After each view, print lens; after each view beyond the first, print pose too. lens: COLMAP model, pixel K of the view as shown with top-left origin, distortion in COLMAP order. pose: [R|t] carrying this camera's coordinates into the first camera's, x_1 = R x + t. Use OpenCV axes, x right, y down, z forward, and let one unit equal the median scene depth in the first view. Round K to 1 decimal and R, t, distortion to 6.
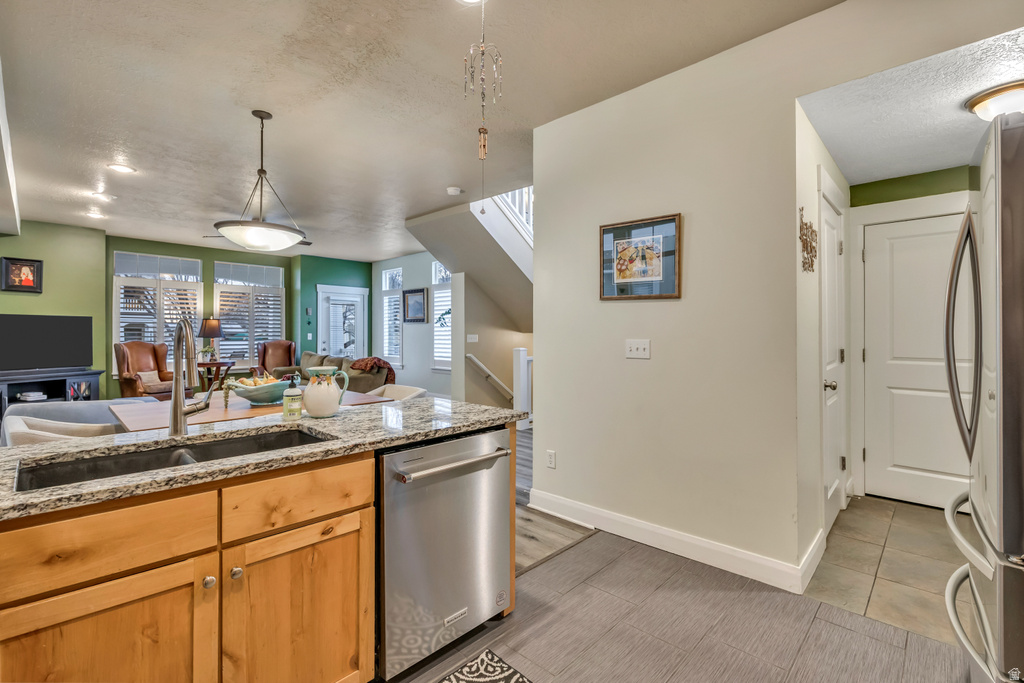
lens RADIAL K [[453.8, 0, 514.7], [0, 453.8, 334.8], [0, 0, 1]] dist [-0.014324, 0.000478]
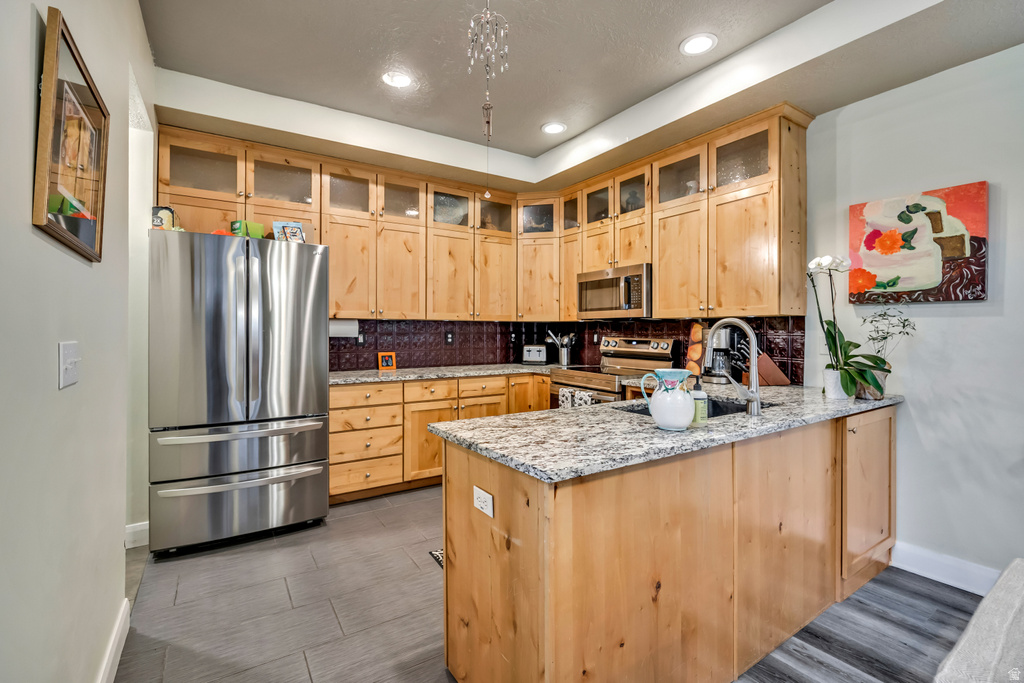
lens RADIAL K [[453.8, 0, 512.2], [0, 453.8, 333.5], [0, 0, 1]] dist [-0.014324, 0.000478]
pose [[-0.973692, -0.001370, 0.227864, -0.352159], [-0.000011, 0.999982, 0.005965, 0.005737], [-0.227868, 0.005806, -0.973675, 2.047161]]
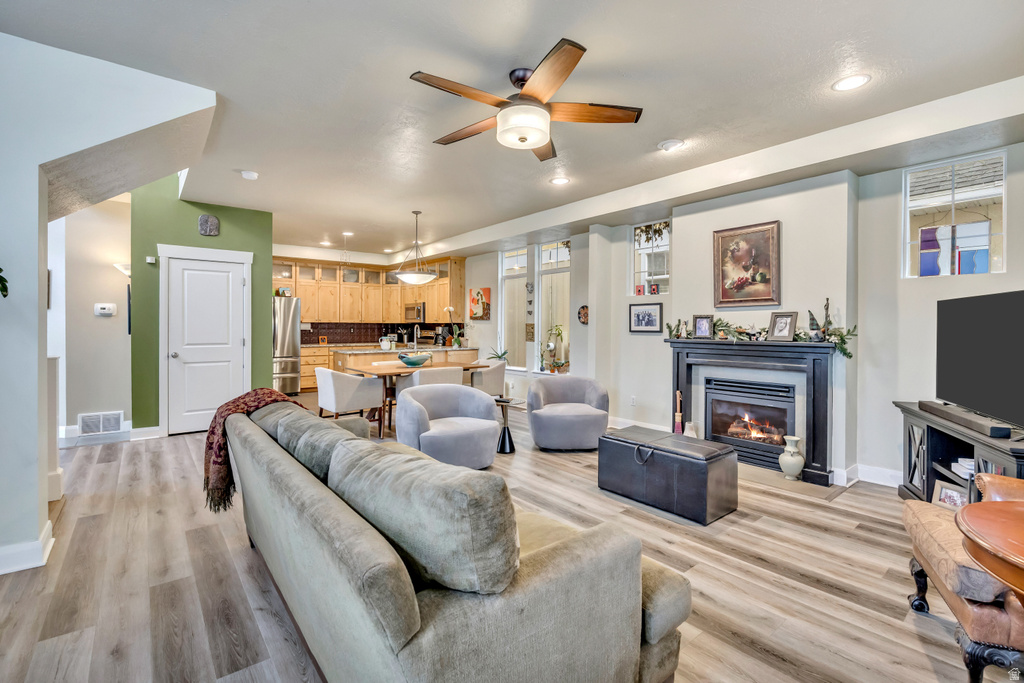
lens RADIAL K [[453.8, 0, 511.3], [0, 453.8, 331.7], [0, 0, 1]] dist [-0.014324, 0.000478]
pose [[-0.992278, -0.005215, 0.123923, -2.053237], [-0.003523, 0.999898, 0.013867, -0.023073], [-0.123983, 0.013323, -0.992195, 4.940573]]
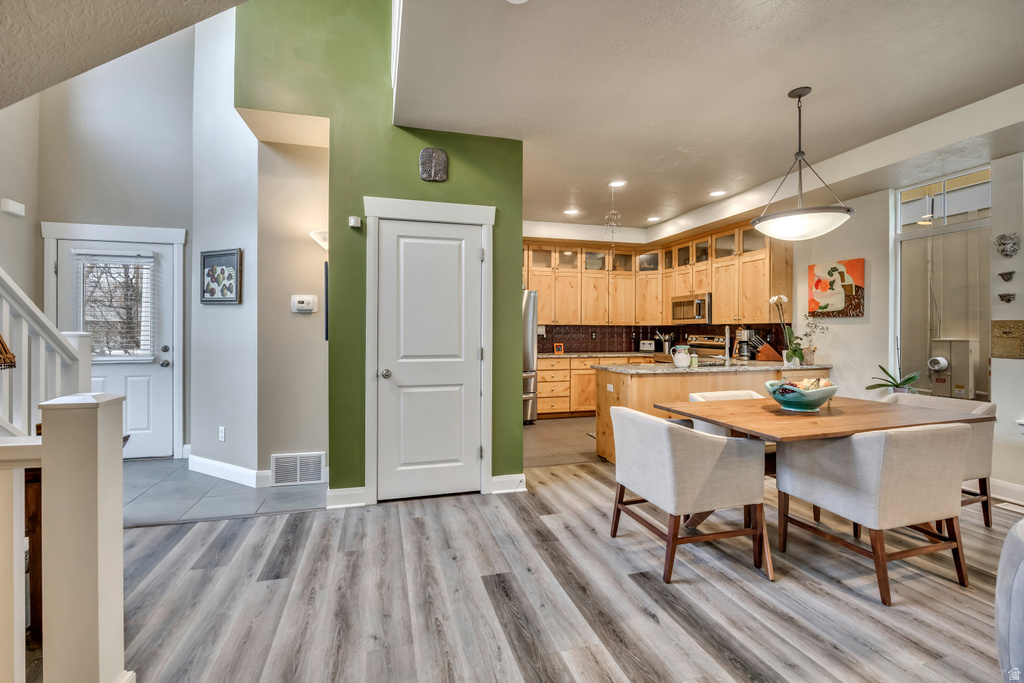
lens RADIAL K [[453.8, 0, 514.2], [0, 453.8, 332.5], [0, 0, 1]] dist [-0.014324, 0.000478]
pose [[-0.866196, -0.001609, 0.499702, -0.886529], [0.000015, 0.999995, 0.003247, 0.003783], [-0.499704, 0.002820, -0.866191, 3.640182]]
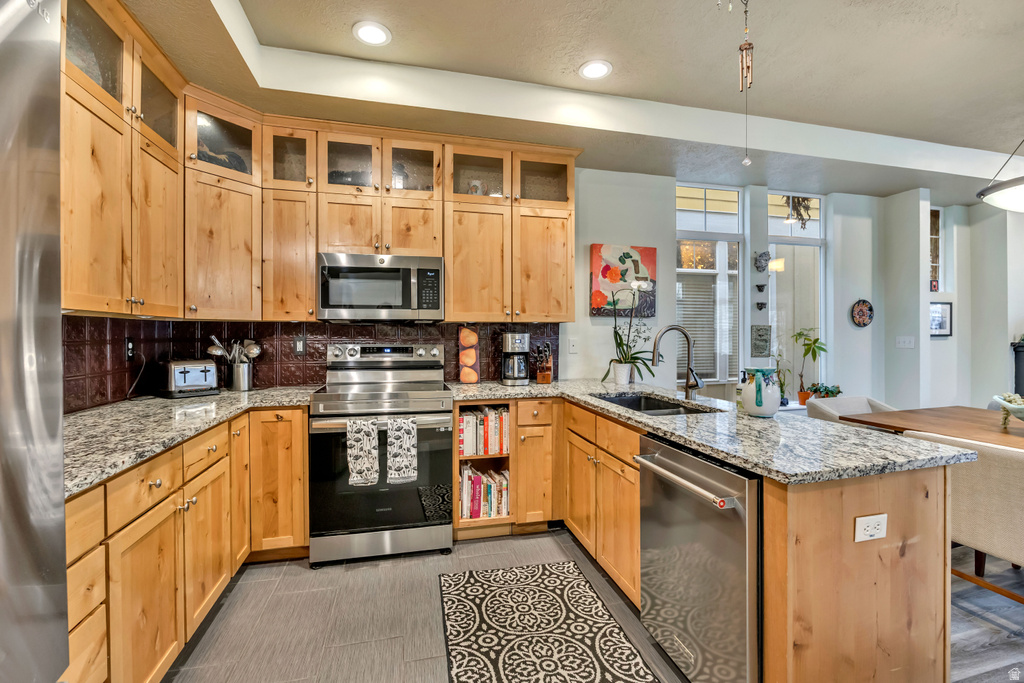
lens RADIAL K [[453.8, 0, 514.1], [0, 453.8, 340.5], [0, 0, 1]] dist [-0.014324, 0.000478]
pose [[-0.530056, 0.012603, -0.847869, 0.777144], [0.002048, 0.999906, 0.013583, 0.001802], [0.847960, 0.005463, -0.530032, 1.173504]]
